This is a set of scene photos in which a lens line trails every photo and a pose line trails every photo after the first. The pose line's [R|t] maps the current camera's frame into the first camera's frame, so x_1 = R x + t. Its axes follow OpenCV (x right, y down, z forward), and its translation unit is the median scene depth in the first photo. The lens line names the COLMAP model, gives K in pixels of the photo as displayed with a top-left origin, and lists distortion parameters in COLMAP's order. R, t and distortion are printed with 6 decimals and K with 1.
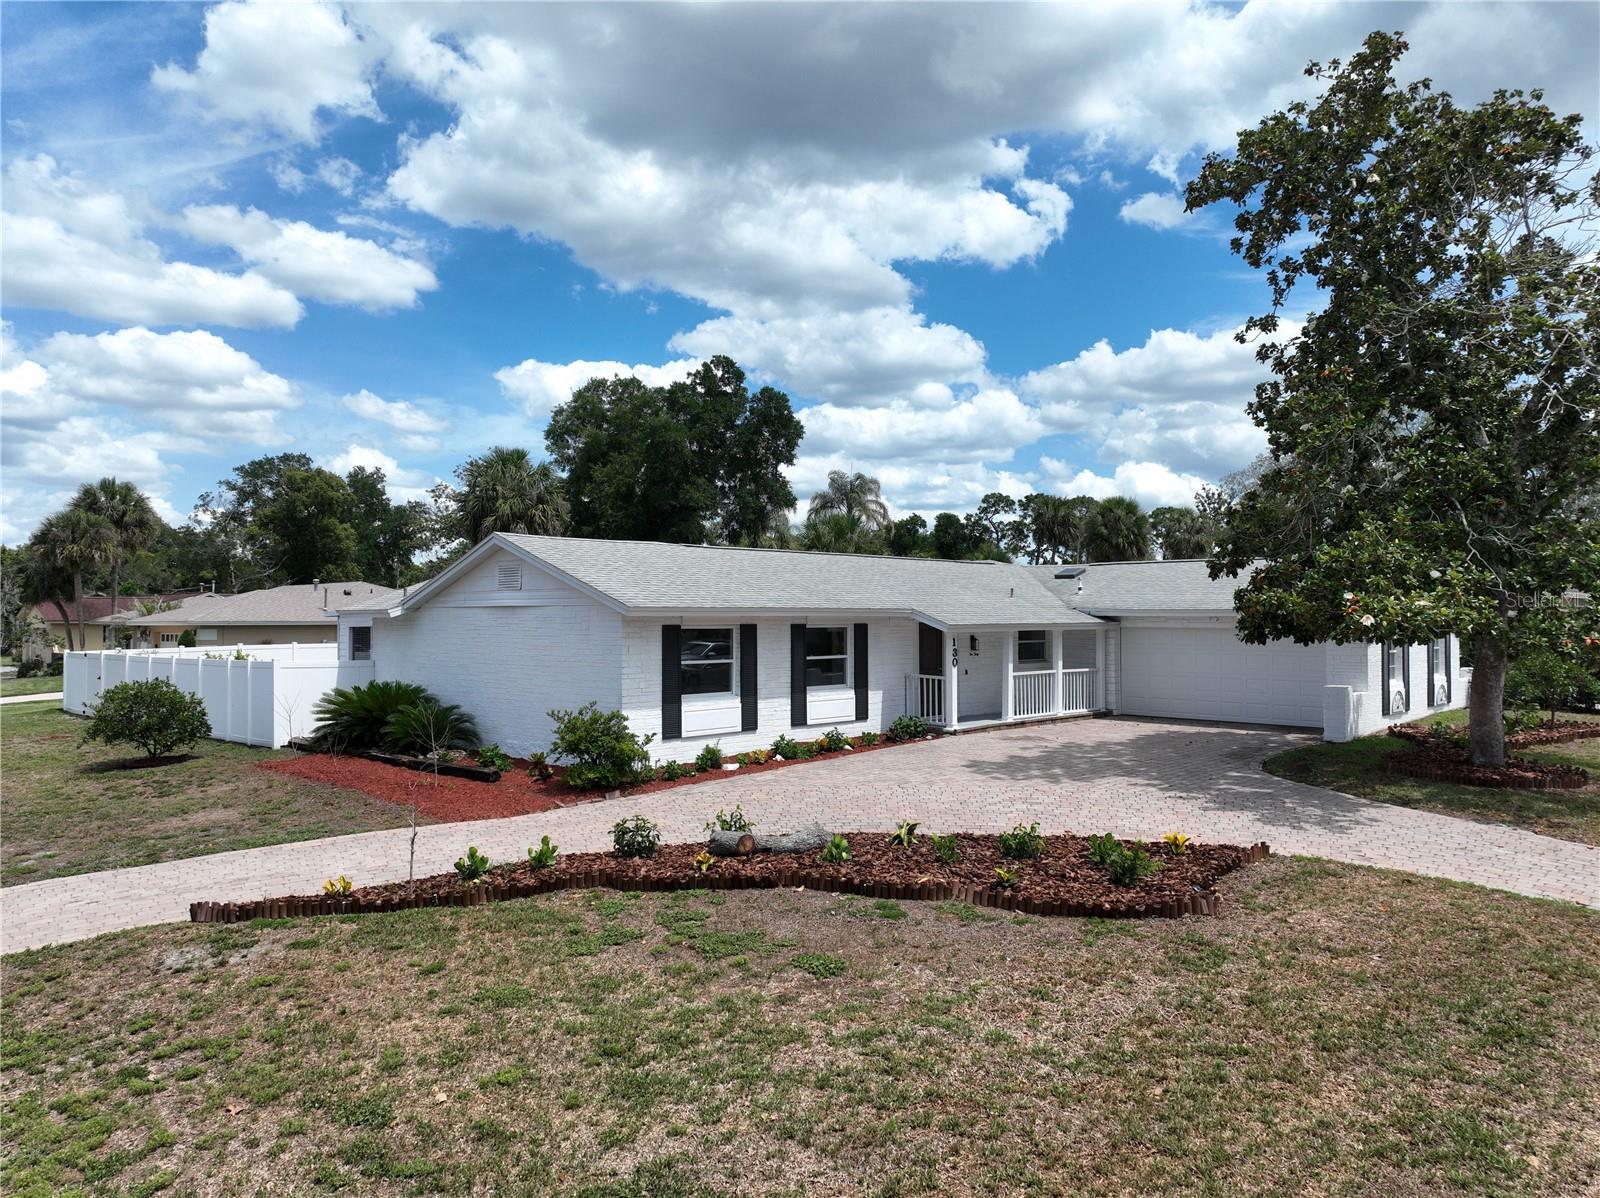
lens RADIAL K [[1125.1, 0, 802.4], [0, 1125.1, 600.6], [0, 0, 1]] dist [-0.002402, 0.020409]
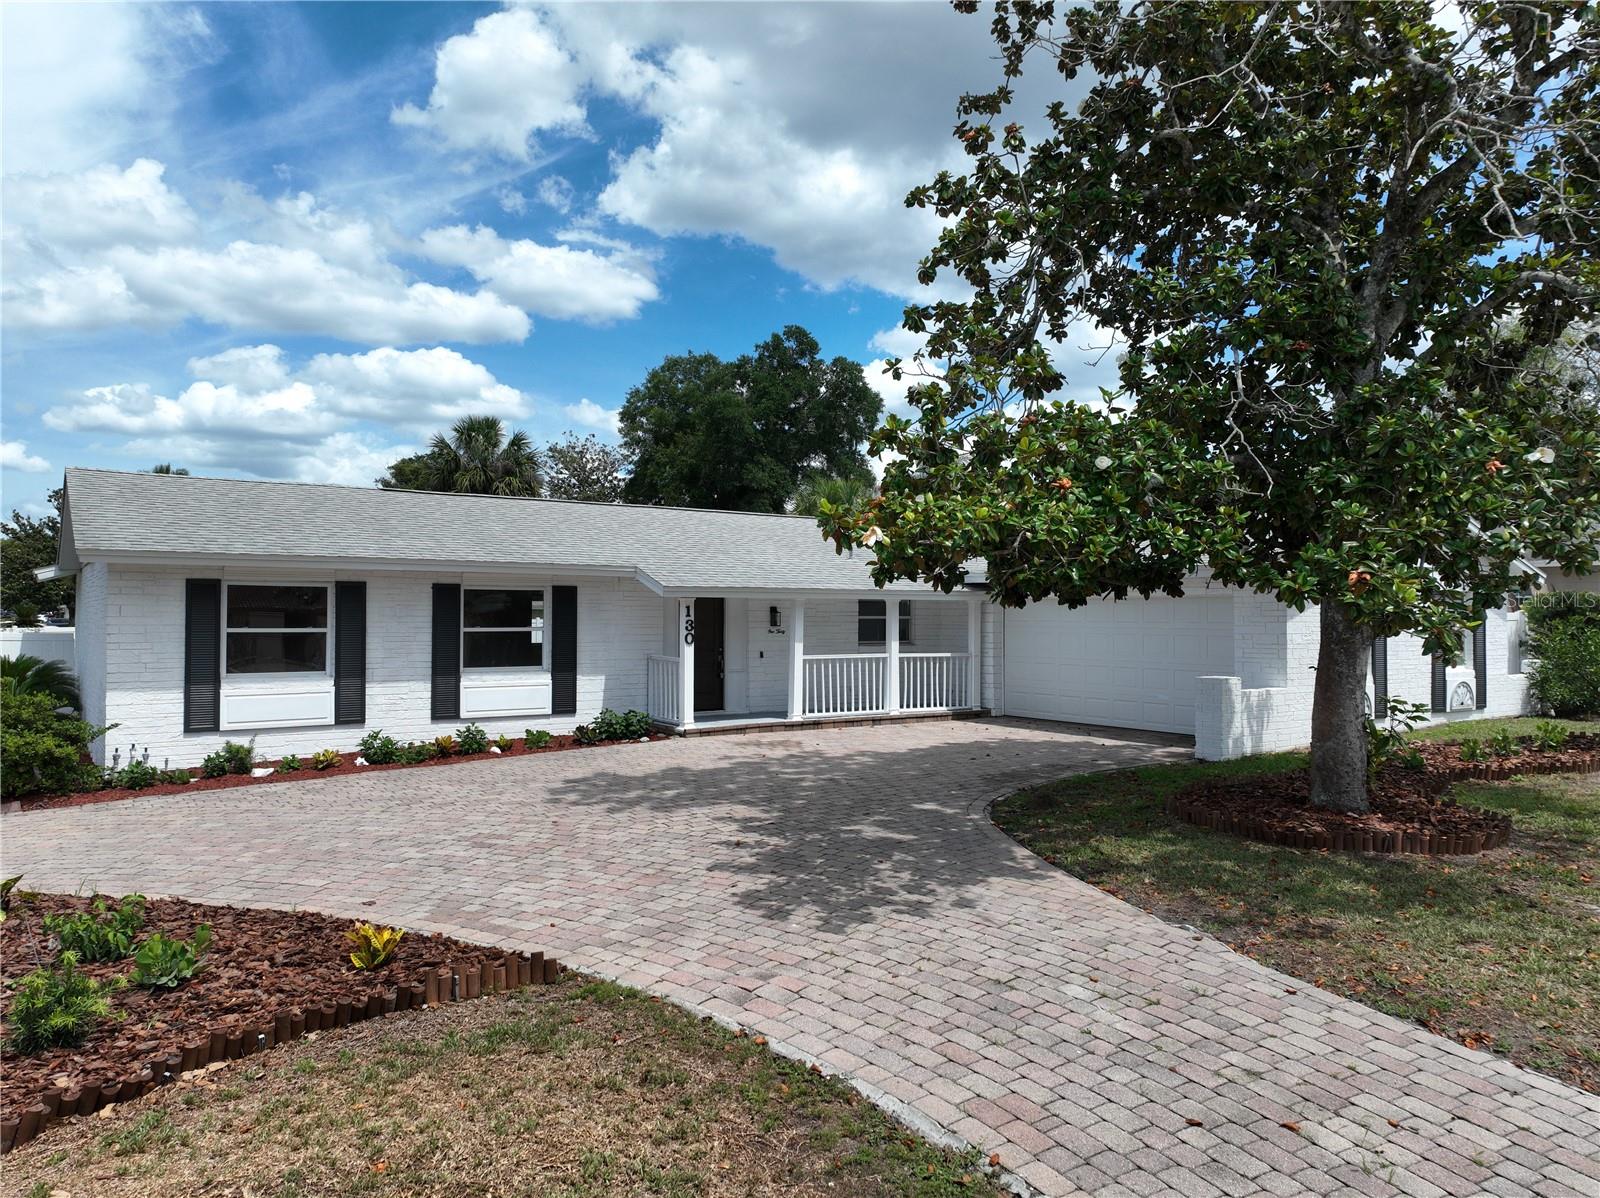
lens RADIAL K [[1125.1, 0, 808.3], [0, 1125.1, 600.6], [0, 0, 1]] dist [-0.002402, 0.020409]
pose [[0.983959, 0.002098, -0.178381, 0.305669], [-0.002074, 0.999998, 0.000321, 0.026239], [0.178381, 0.000054, 0.983962, 0.254968]]
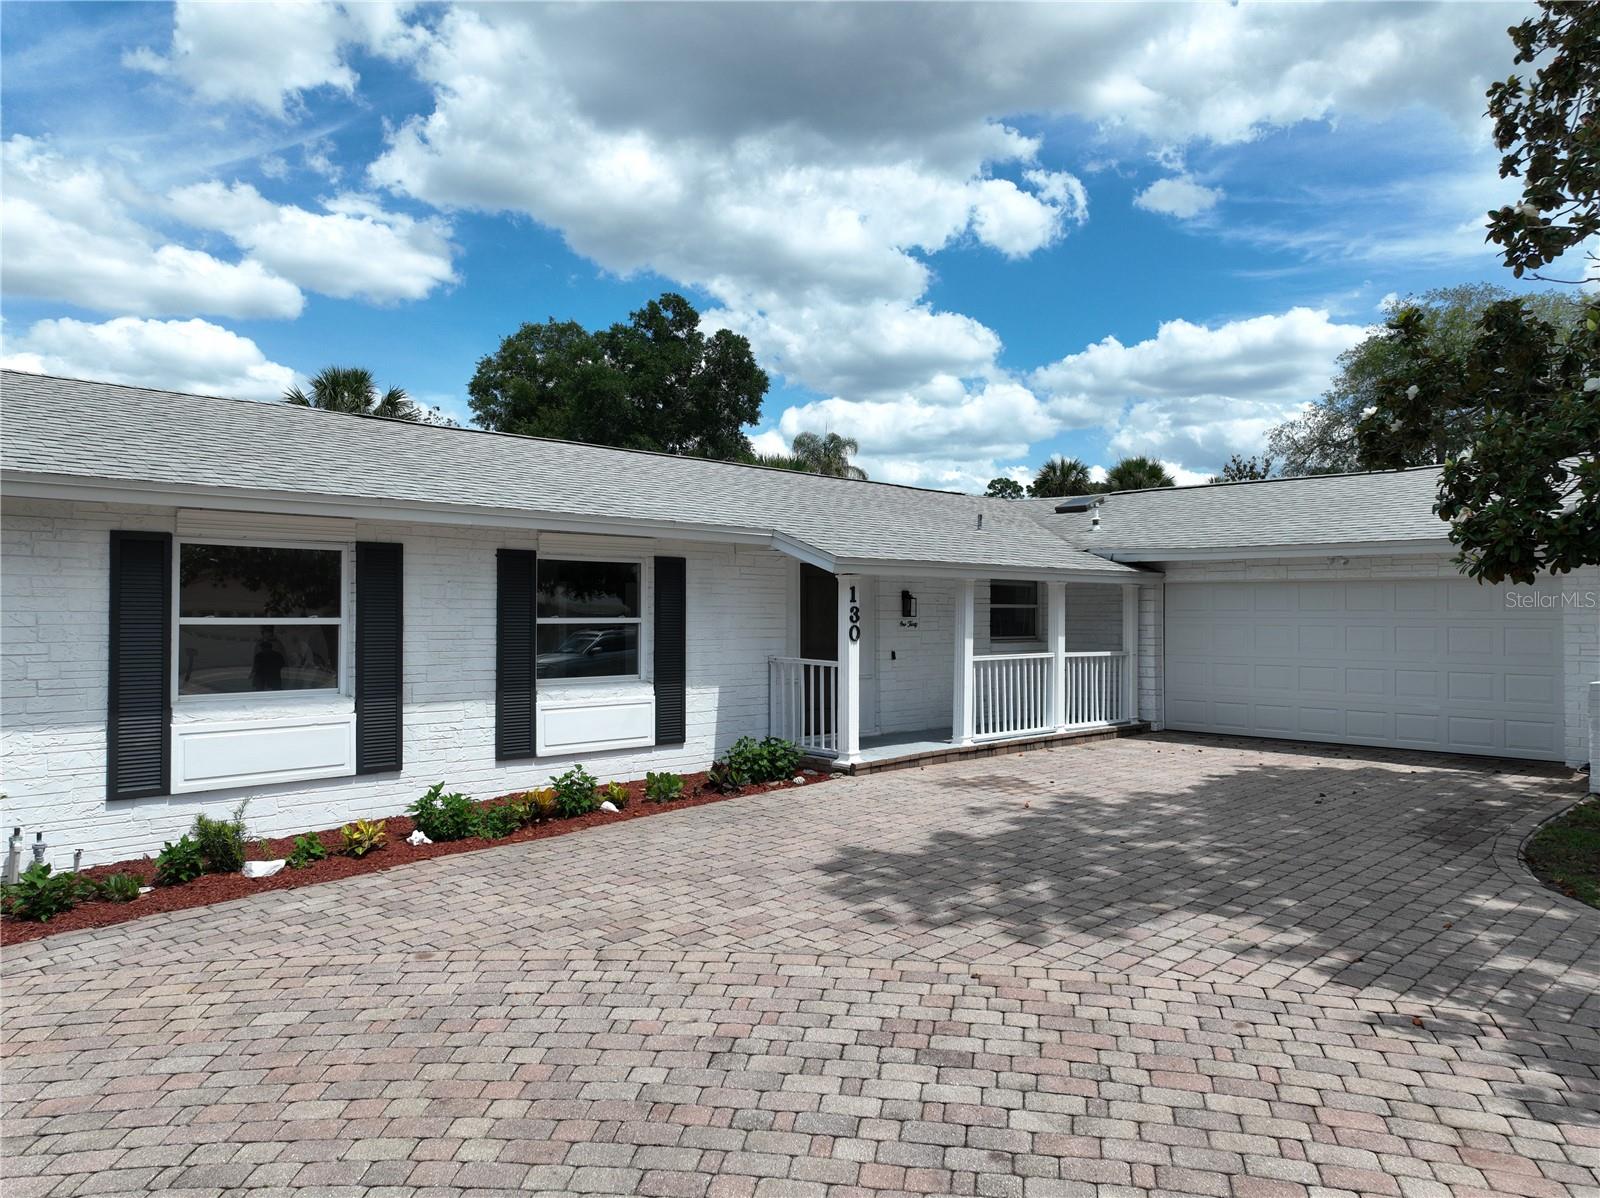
lens RADIAL K [[1125.1, 0, 807.9], [0, 1125.1, 601.6], [0, 0, 1]] dist [-0.002402, 0.020409]
pose [[0.999982, 0.003991, -0.004476, 0.103441], [-0.003977, 0.999987, 0.003129, 0.034401], [0.004489, -0.003111, 0.999985, 0.429737]]
